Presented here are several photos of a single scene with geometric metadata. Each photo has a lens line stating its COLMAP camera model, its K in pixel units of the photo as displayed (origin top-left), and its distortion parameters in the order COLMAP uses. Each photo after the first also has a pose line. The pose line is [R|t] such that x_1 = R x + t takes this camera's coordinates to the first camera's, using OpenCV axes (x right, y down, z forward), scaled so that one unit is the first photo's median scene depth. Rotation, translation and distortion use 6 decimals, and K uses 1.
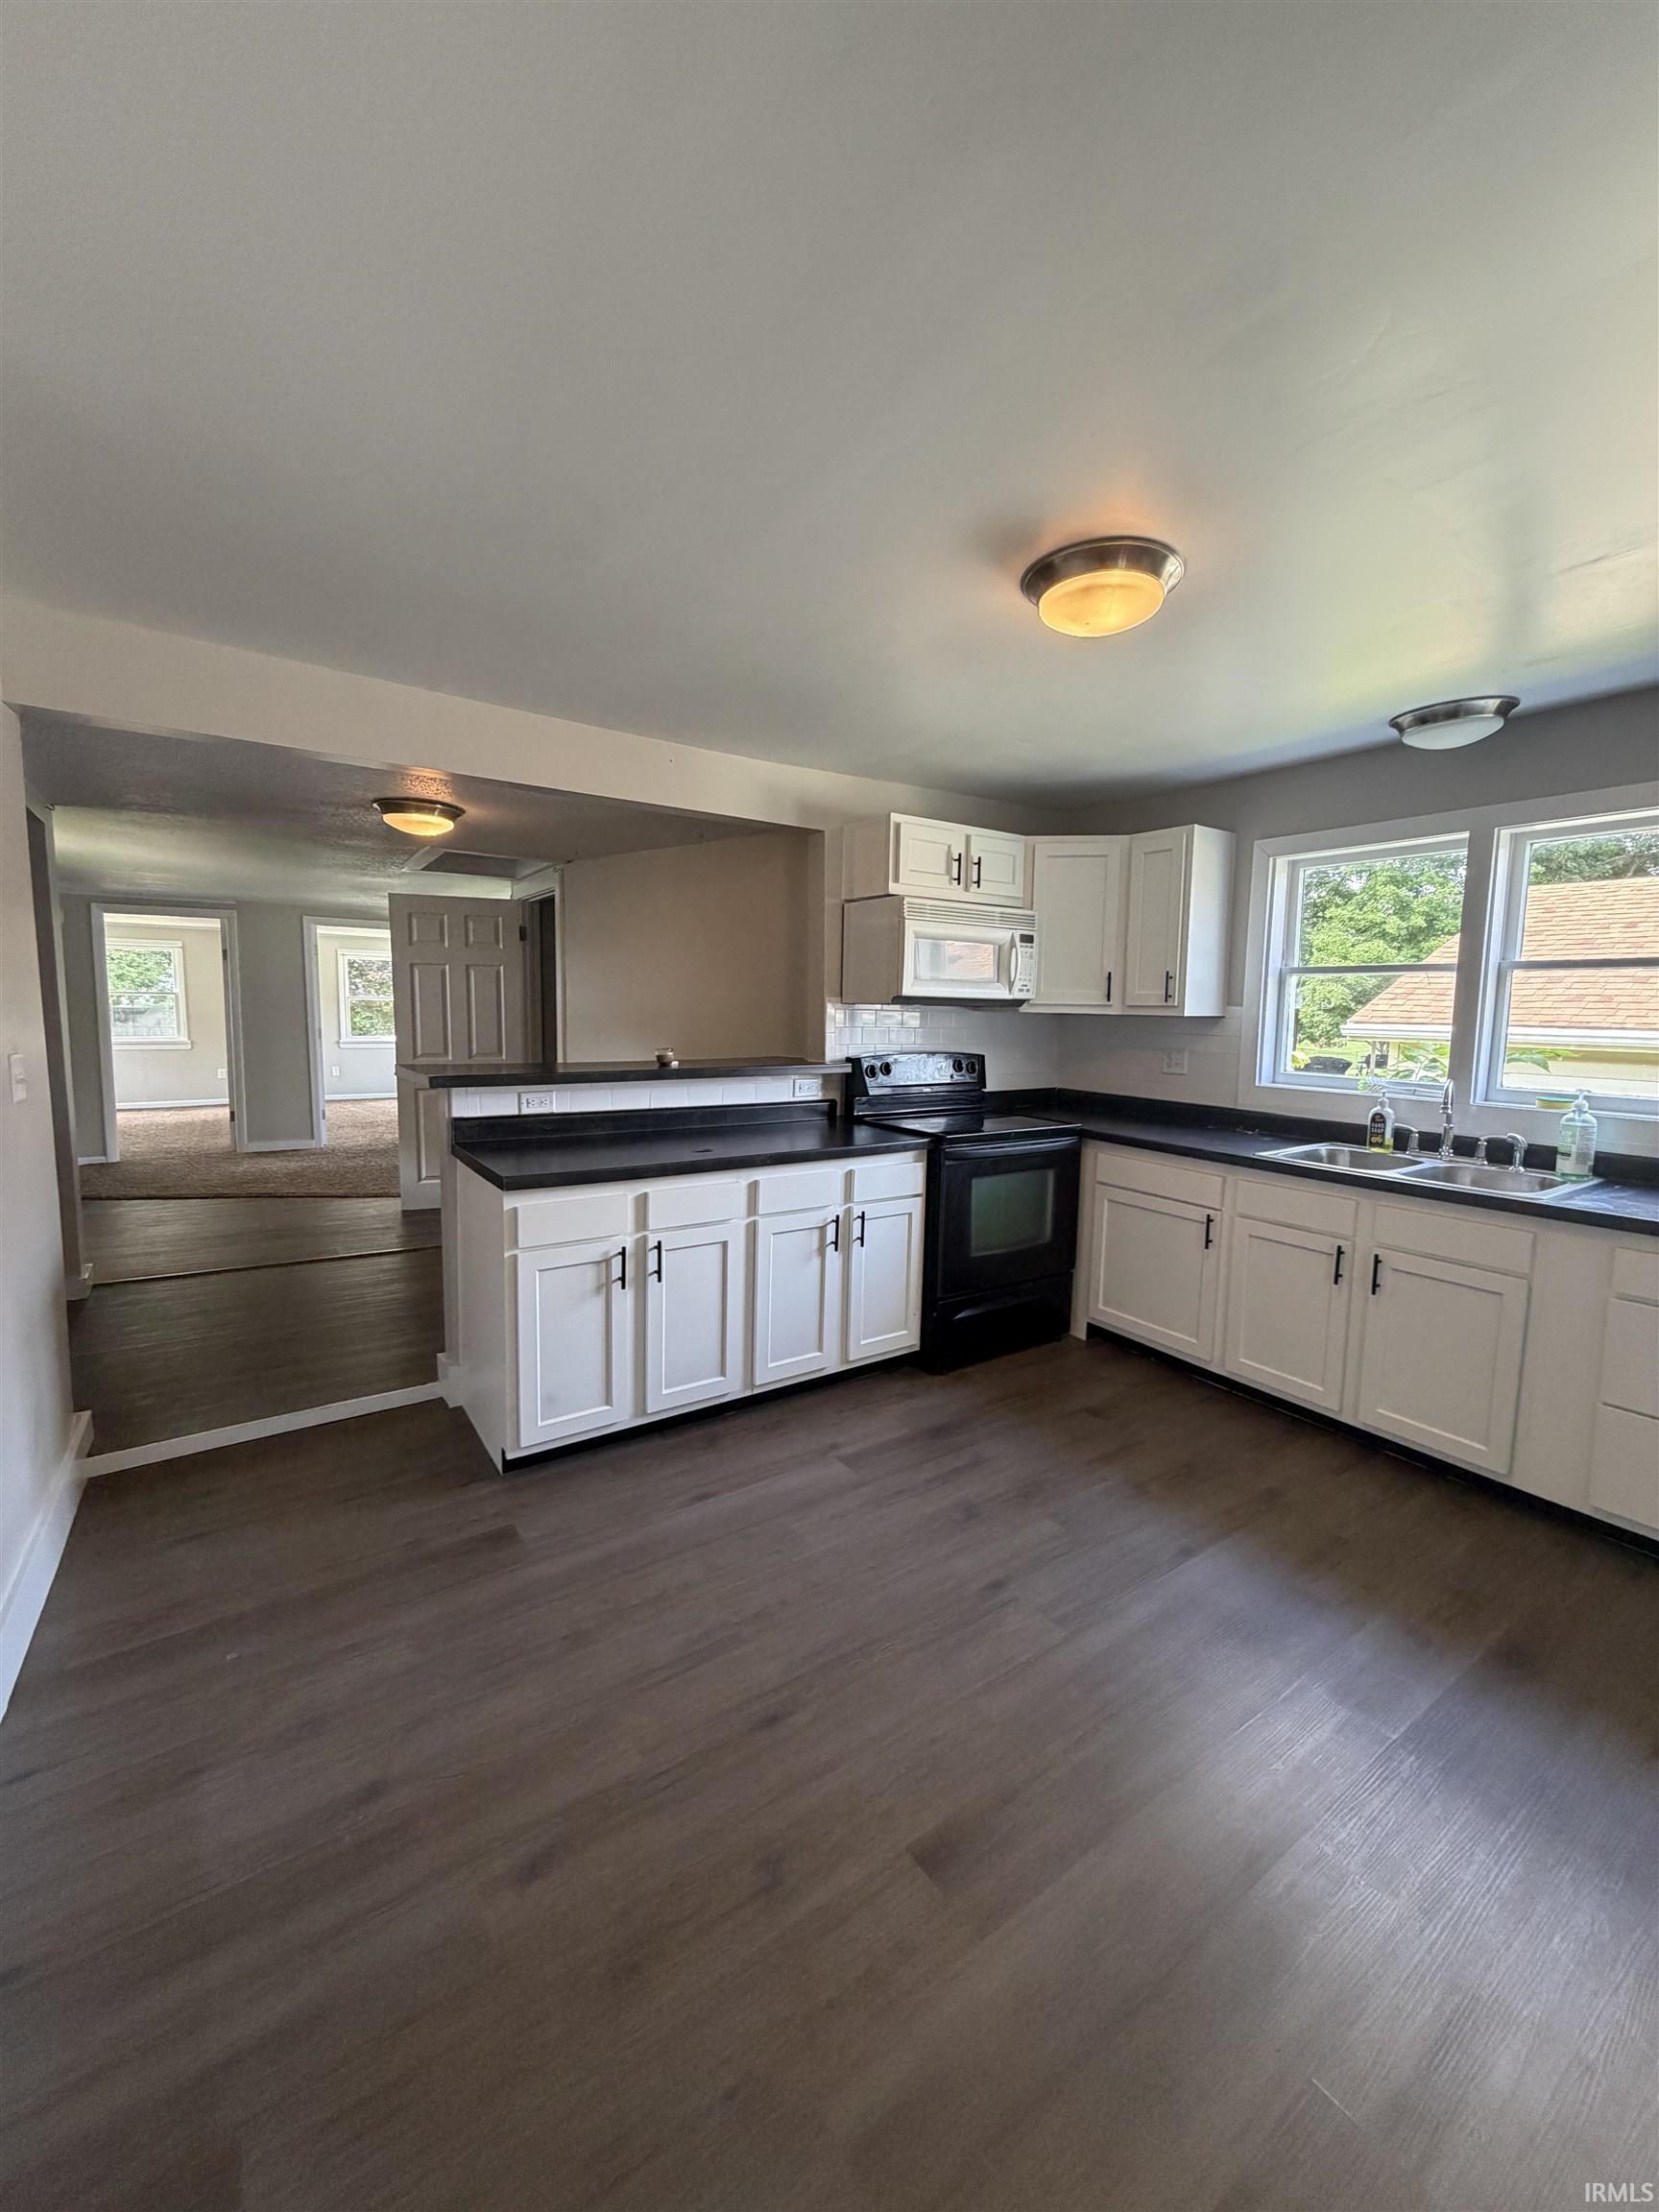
lens RADIAL K [[881.8, 0, 837.8], [0, 881.8, 1114.1], [0, 0, 1]] dist [0.000182, -0.000032]
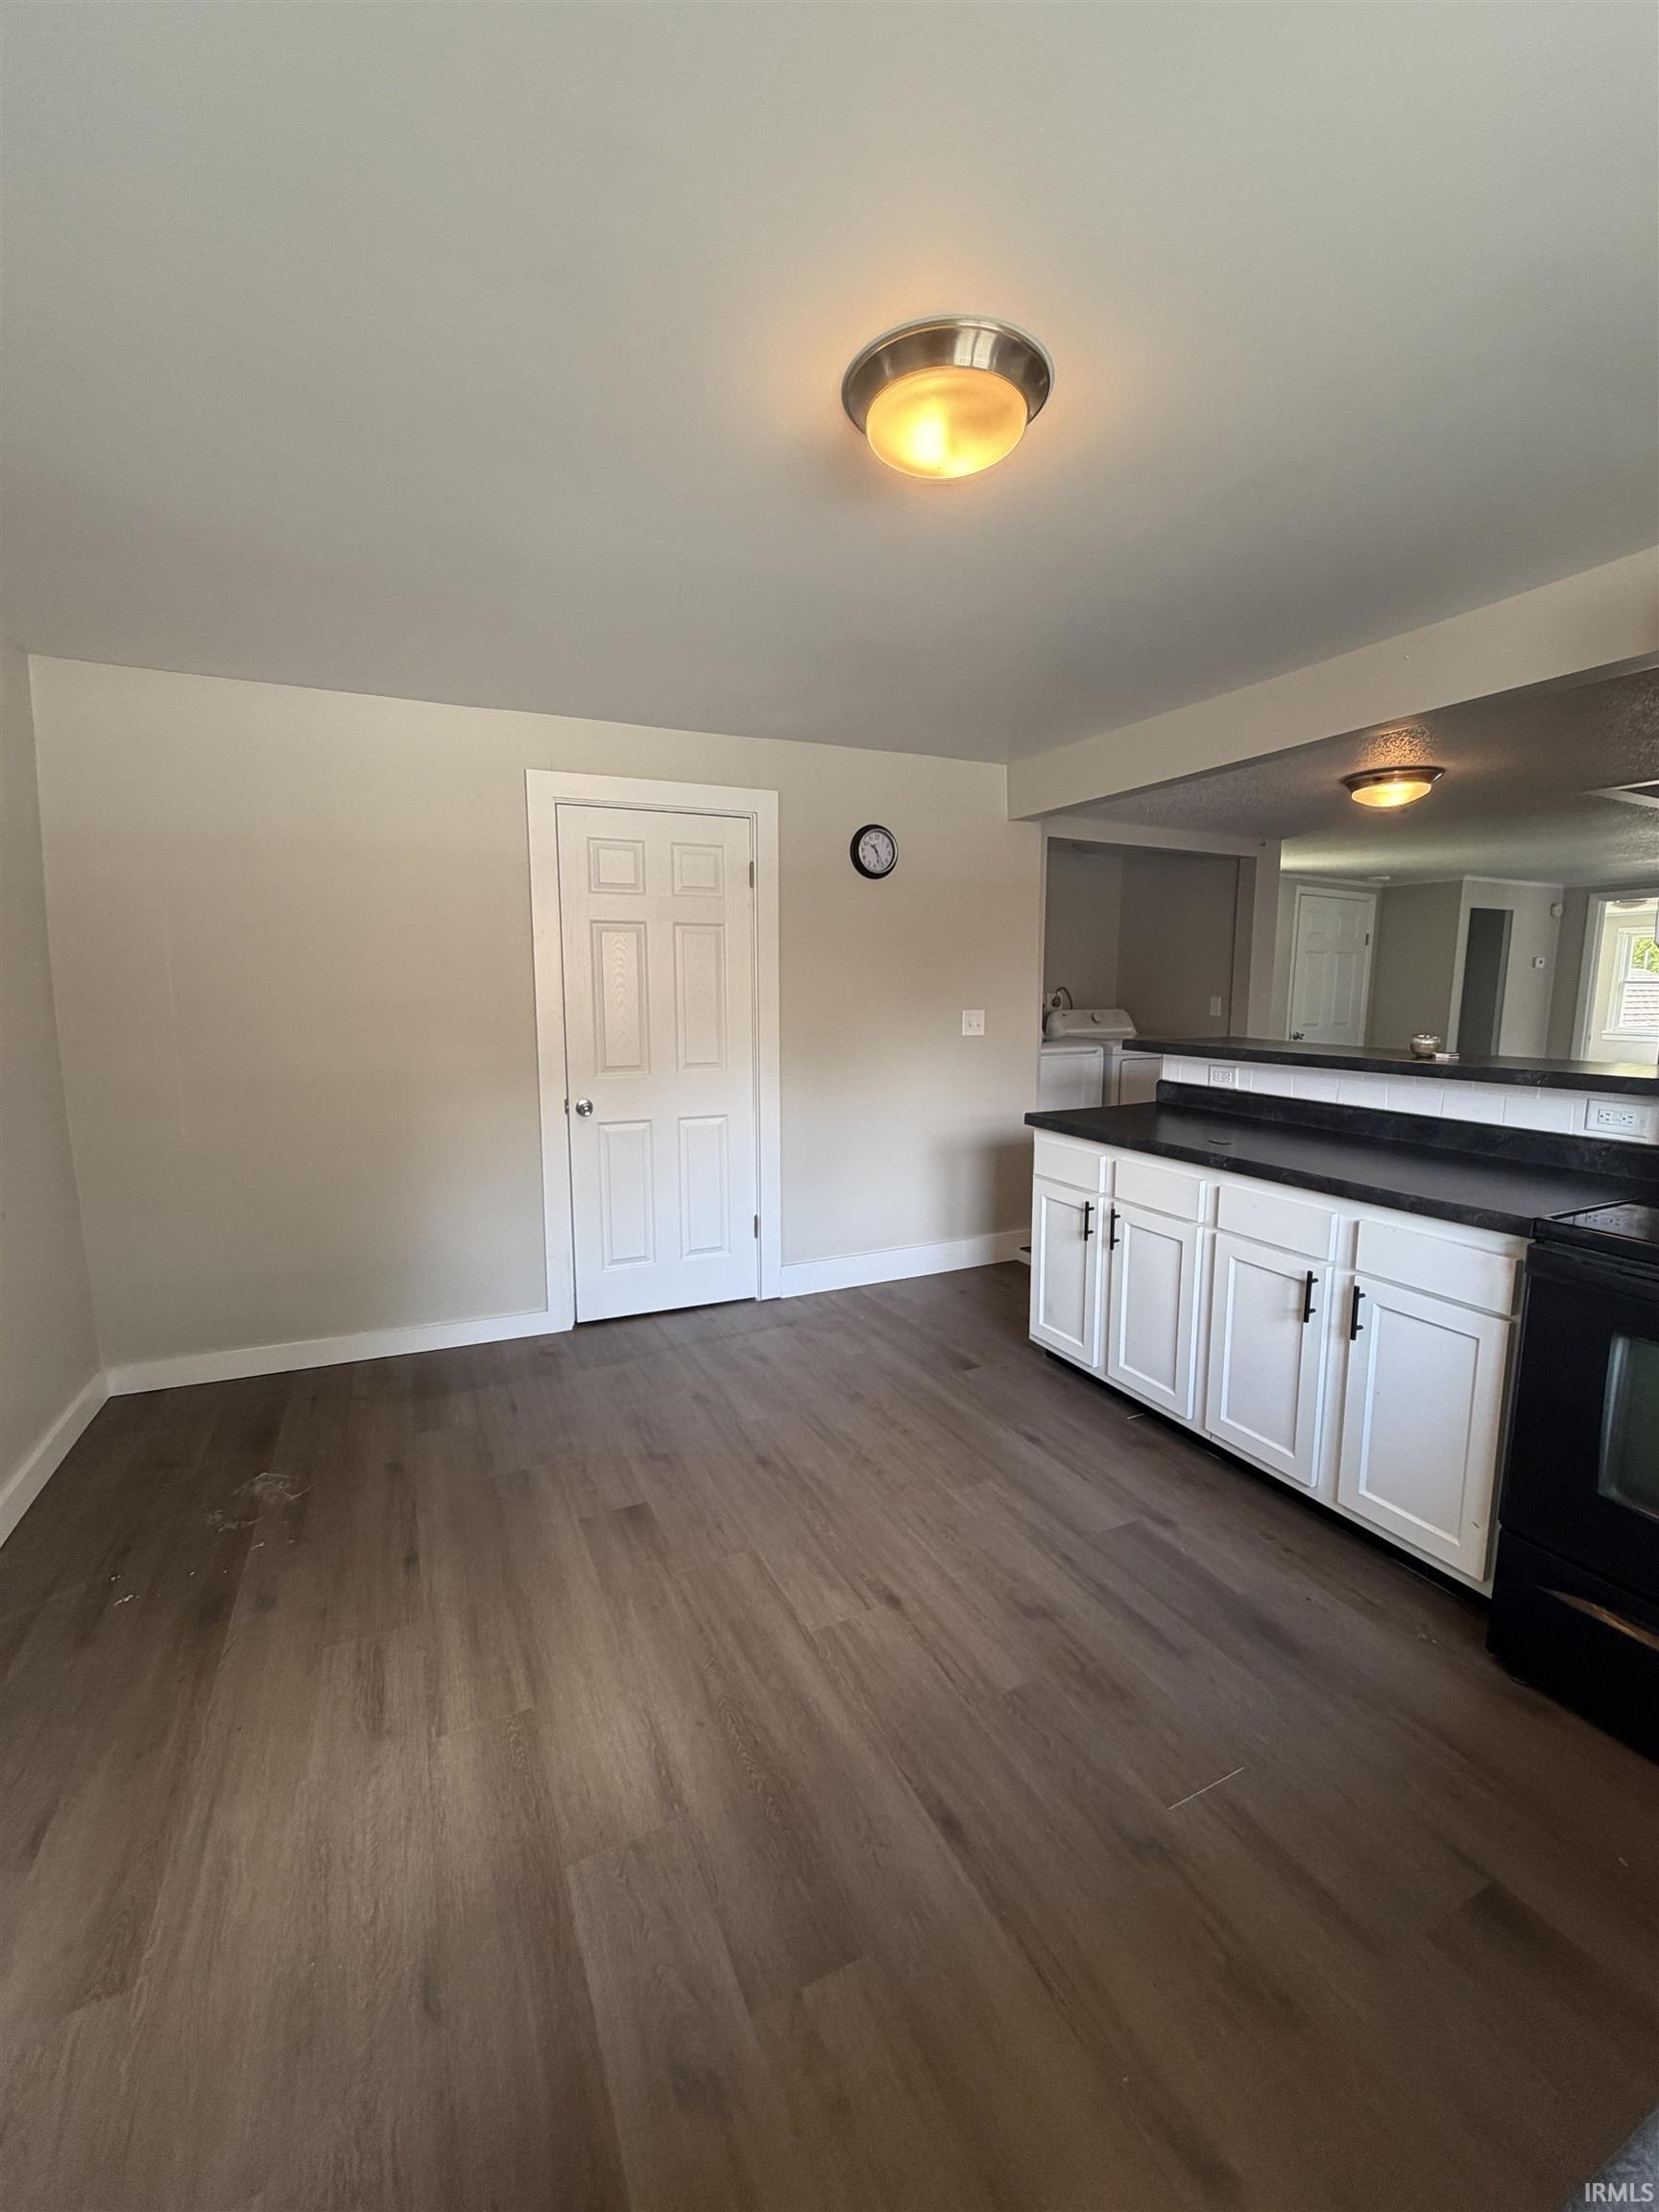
lens RADIAL K [[886.8, 0, 826.5], [0, 886.8, 1094.1], [0, 0, 1]] dist [-0.000722, -0.000101]
pose [[-0.161665, 0.102979, -0.981458, 0.812009], [-0.123168, 0.984658, 0.123603, -0.070232], [0.979129, 0.140866, -0.146501, 0.773507]]
